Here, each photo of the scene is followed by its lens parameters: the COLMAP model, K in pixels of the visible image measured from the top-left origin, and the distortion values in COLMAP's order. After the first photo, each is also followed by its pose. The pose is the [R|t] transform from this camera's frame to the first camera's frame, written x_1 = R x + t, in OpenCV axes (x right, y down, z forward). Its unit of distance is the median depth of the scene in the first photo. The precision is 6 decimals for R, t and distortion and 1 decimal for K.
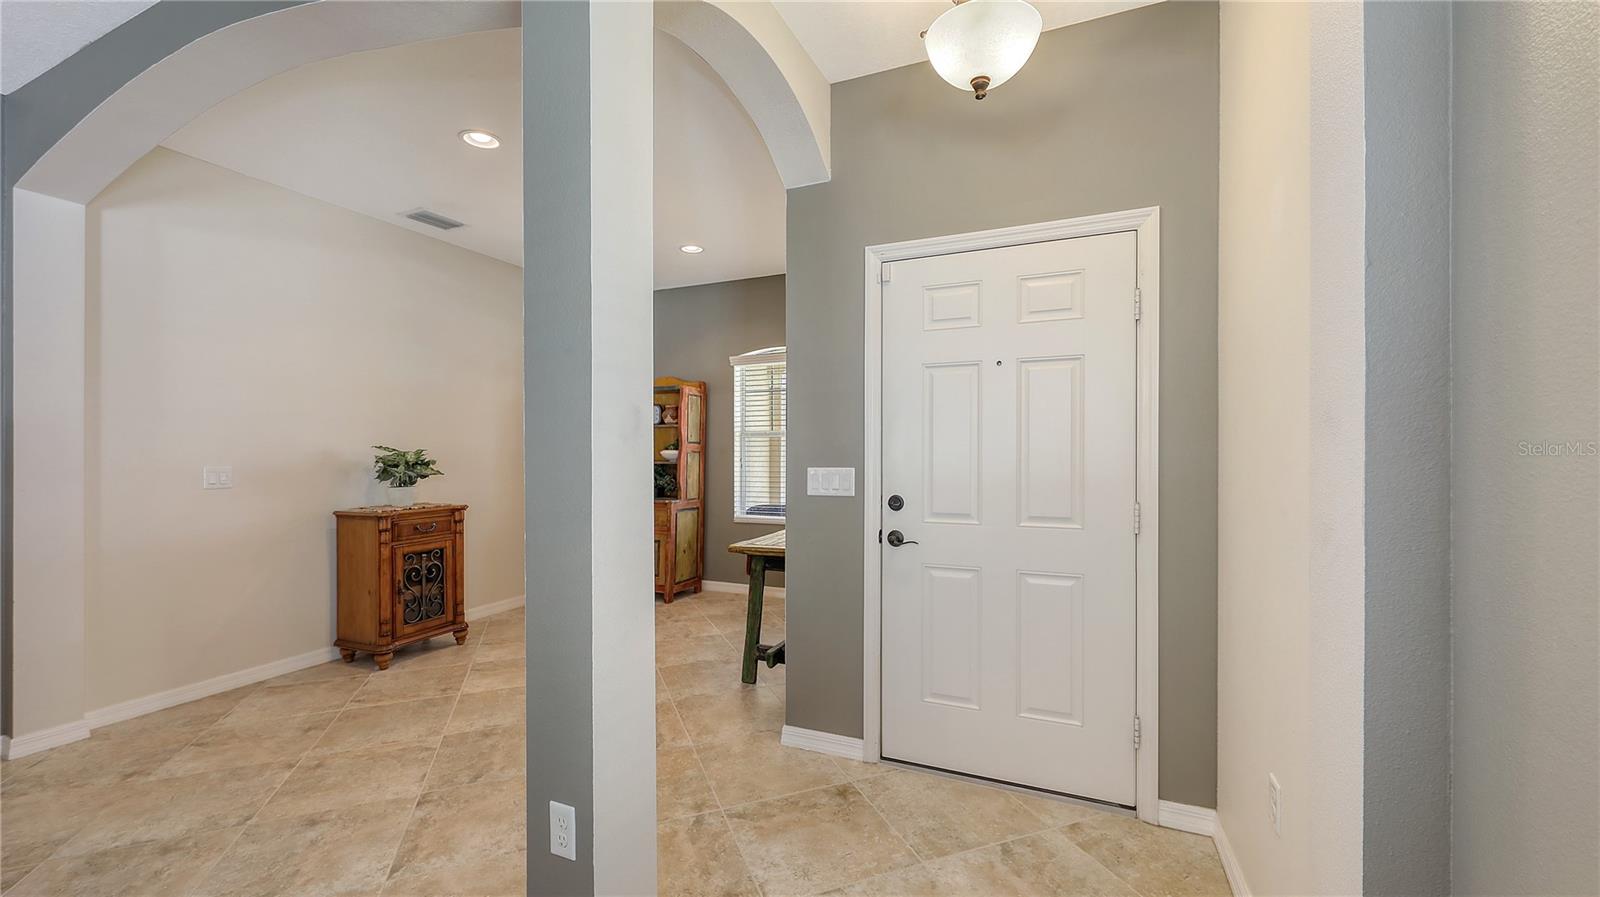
lens RADIAL K [[633.8, 0, 790.4], [0, 633.8, 443.8], [0, 0, 1]] dist [-0.008282, -0.000139]
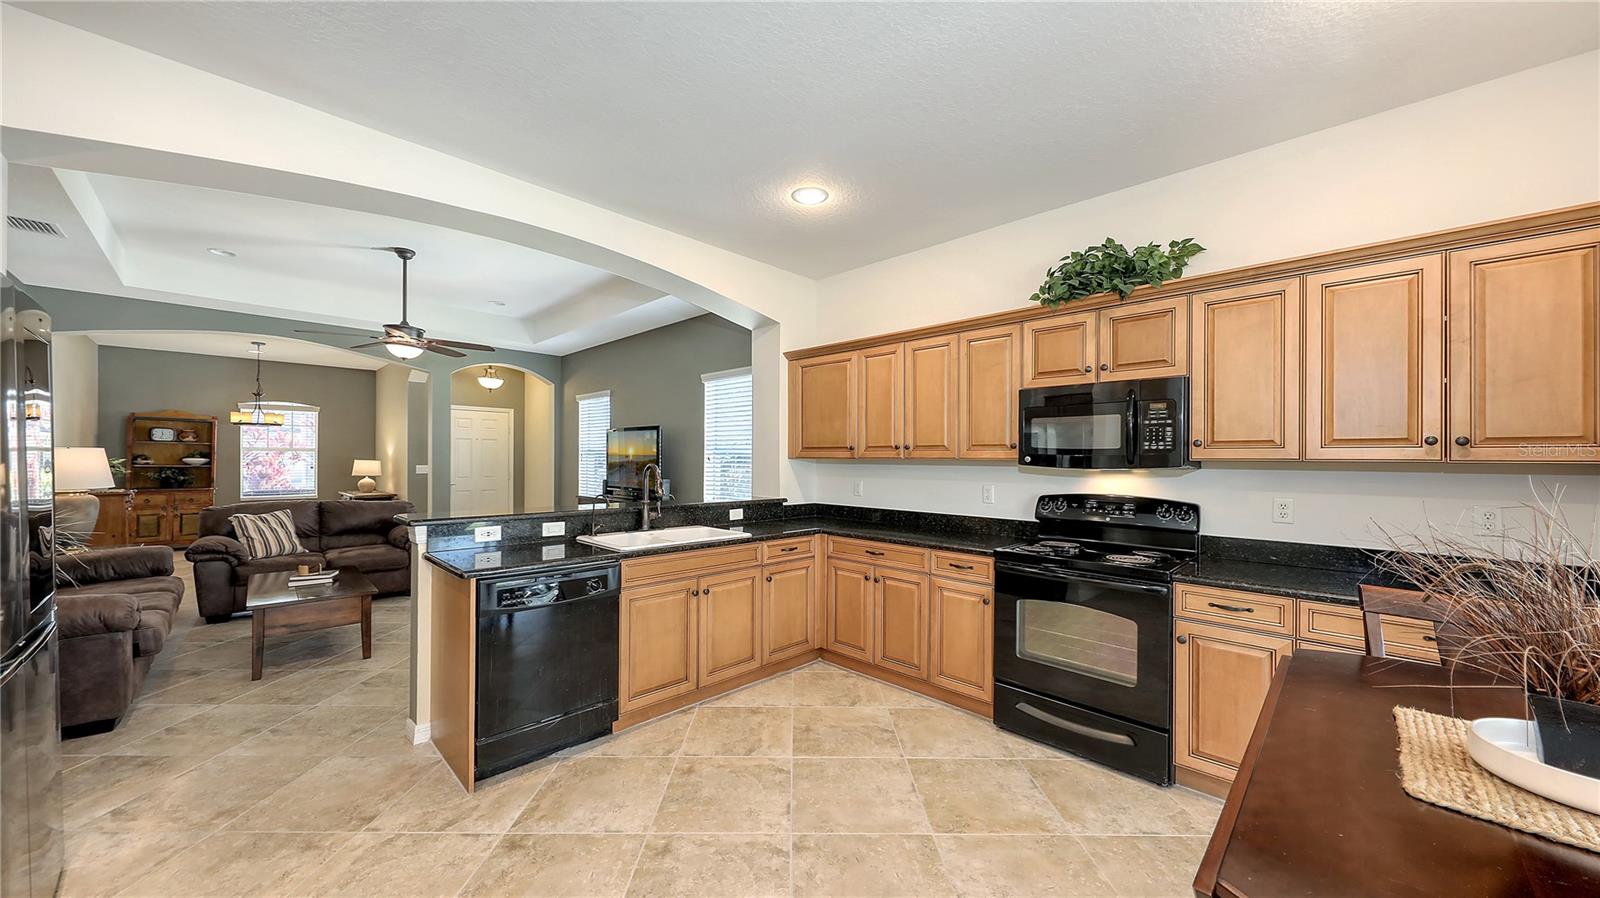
lens RADIAL K [[562.4, 0, 797.5], [0, 562.4, 458.0], [0, 0, 1]] dist [-0.000140, -0.000065]
pose [[0.349909, 0.009004, 0.936740, -1.426725], [-0.017269, 0.999846, -0.003159, -0.018220], [-0.936625, -0.015072, 0.350010, -1.346891]]
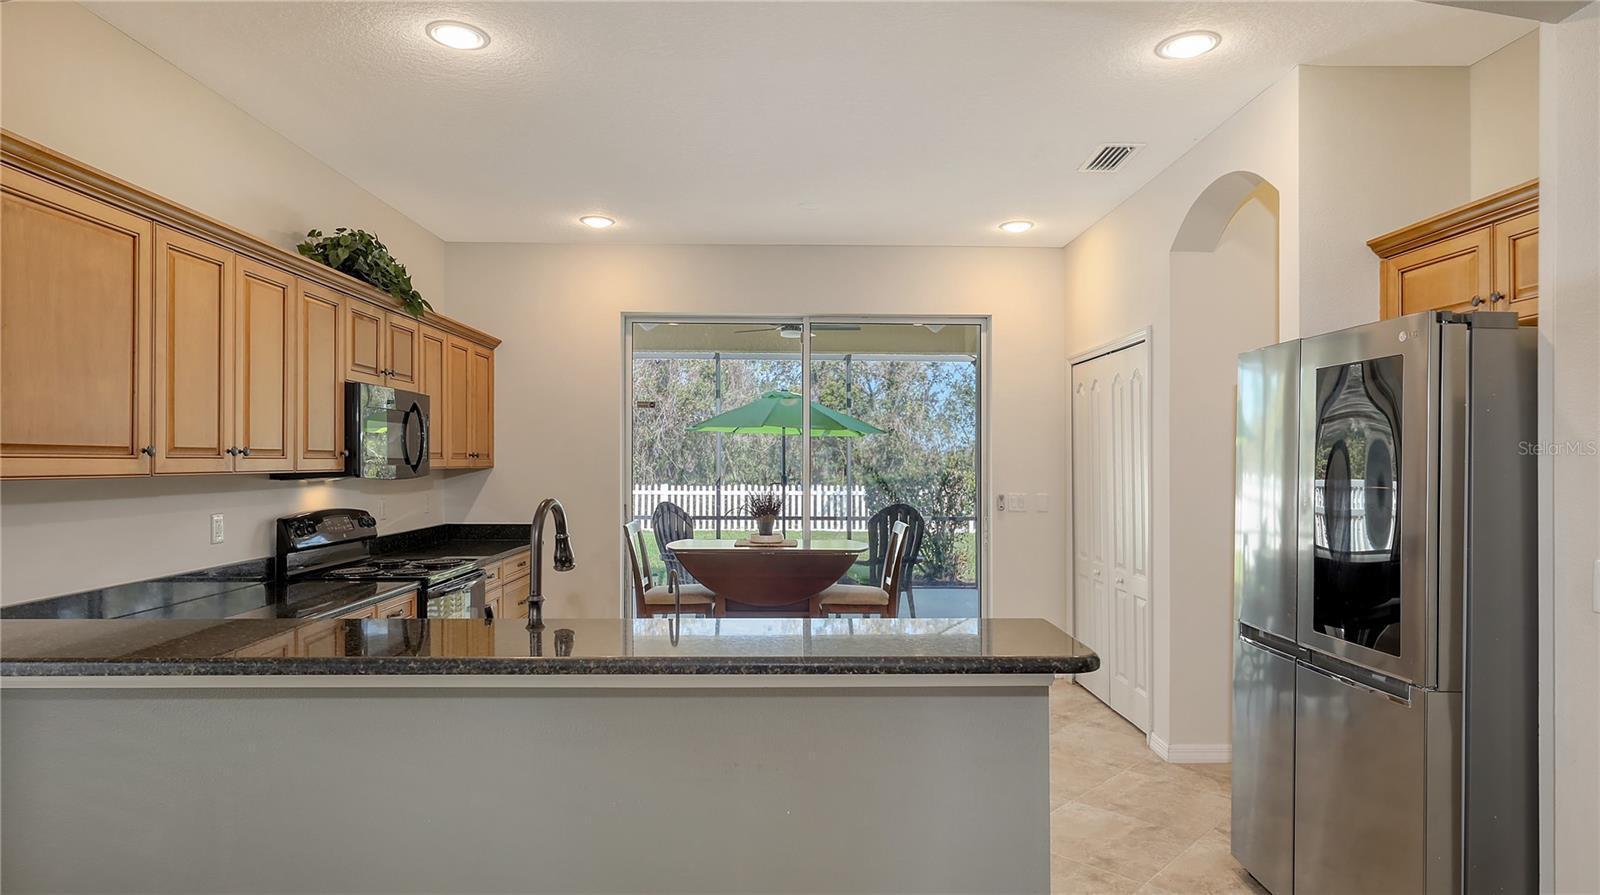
lens RADIAL K [[892.8, 0, 799.4], [0, 892.8, 473.8], [0, 0, 1]] dist [-0.001452, 0.000530]
pose [[-0.901934, 0.006069, -0.431831, -0.621799], [0.002044, 0.999950, 0.009784, -0.029022], [0.431869, 0.007941, -0.901901, -0.288537]]
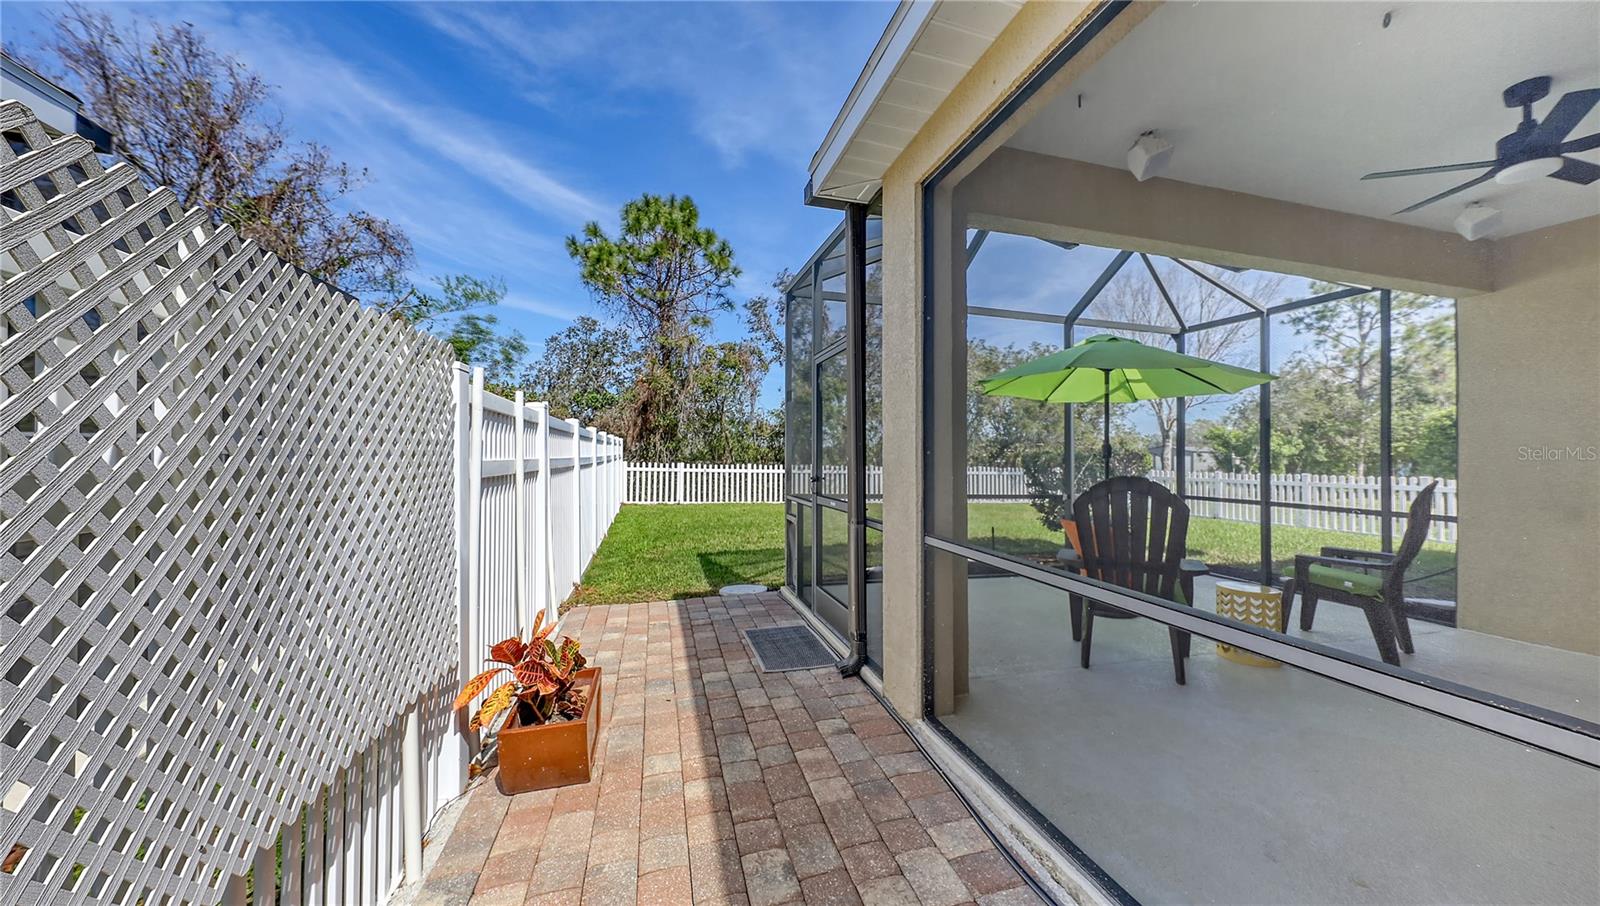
lens RADIAL K [[573.0, 0, 814.0], [0, 573.0, 445.4], [0, 0, 1]] dist [-0.001201, 0.002423]
pose [[-0.760669, -0.024754, -0.648668, -0.352404], [-0.015183, 0.999678, -0.020344, 0.031044], [0.648962, -0.005627, -0.760800, -1.912513]]
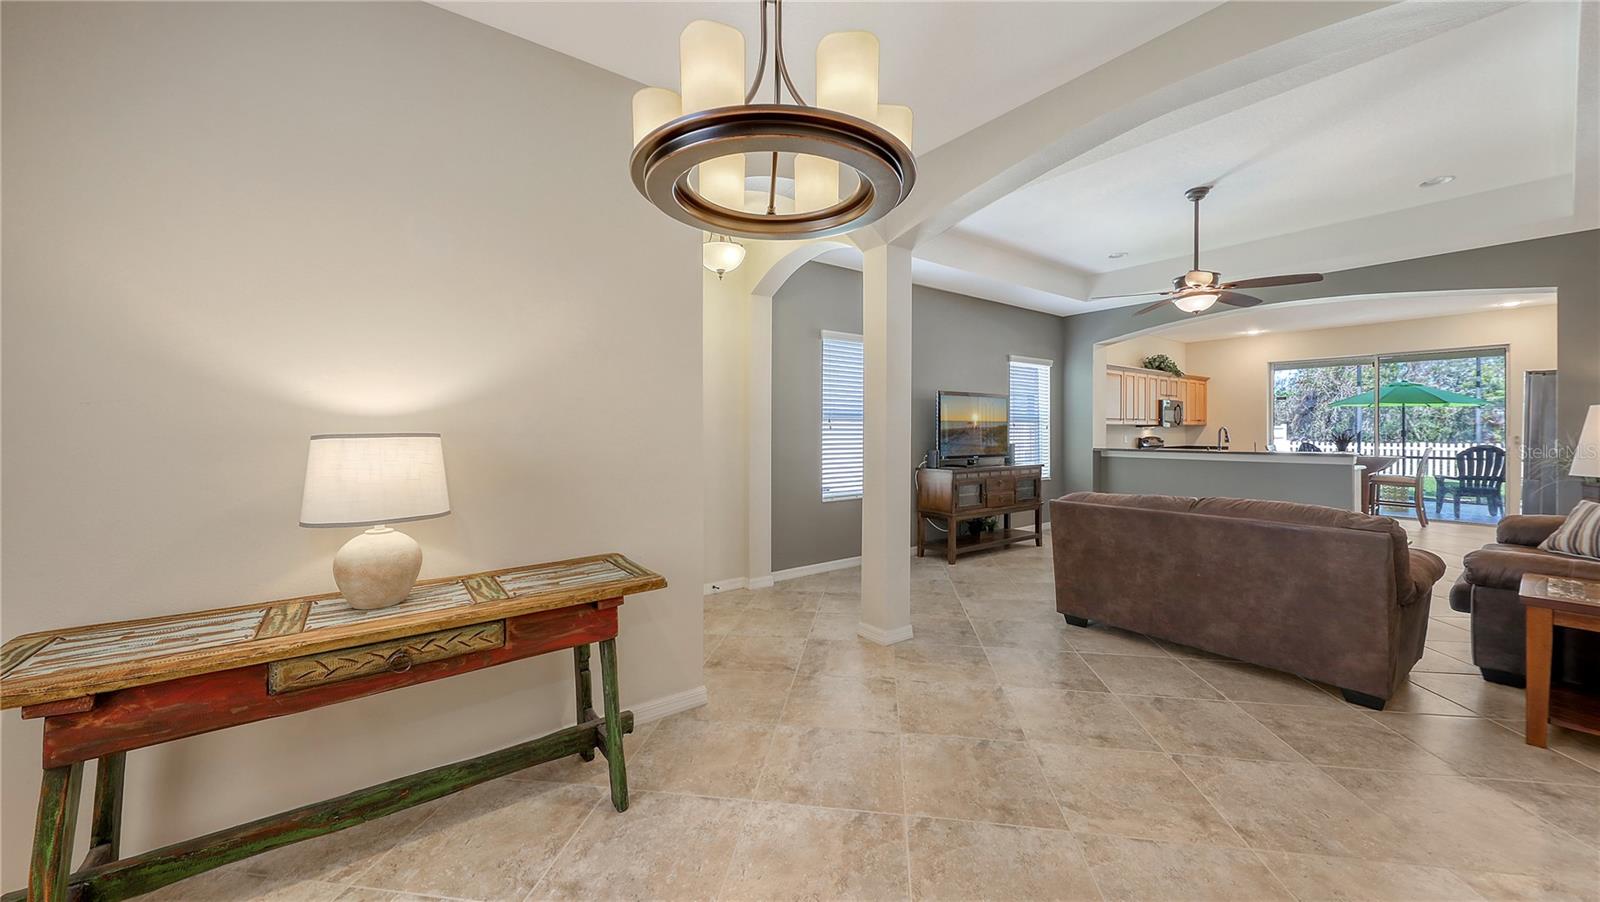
lens RADIAL K [[572.8, 0, 781.5], [0, 572.8, 431.5], [0, 0, 1]] dist [-0.000130, -0.000214]
pose [[-0.868704, 0.005730, 0.495298, -0.428842], [0.003031, 0.999976, -0.006252, 0.011191], [-0.495322, -0.003930, -0.868701, 1.254733]]
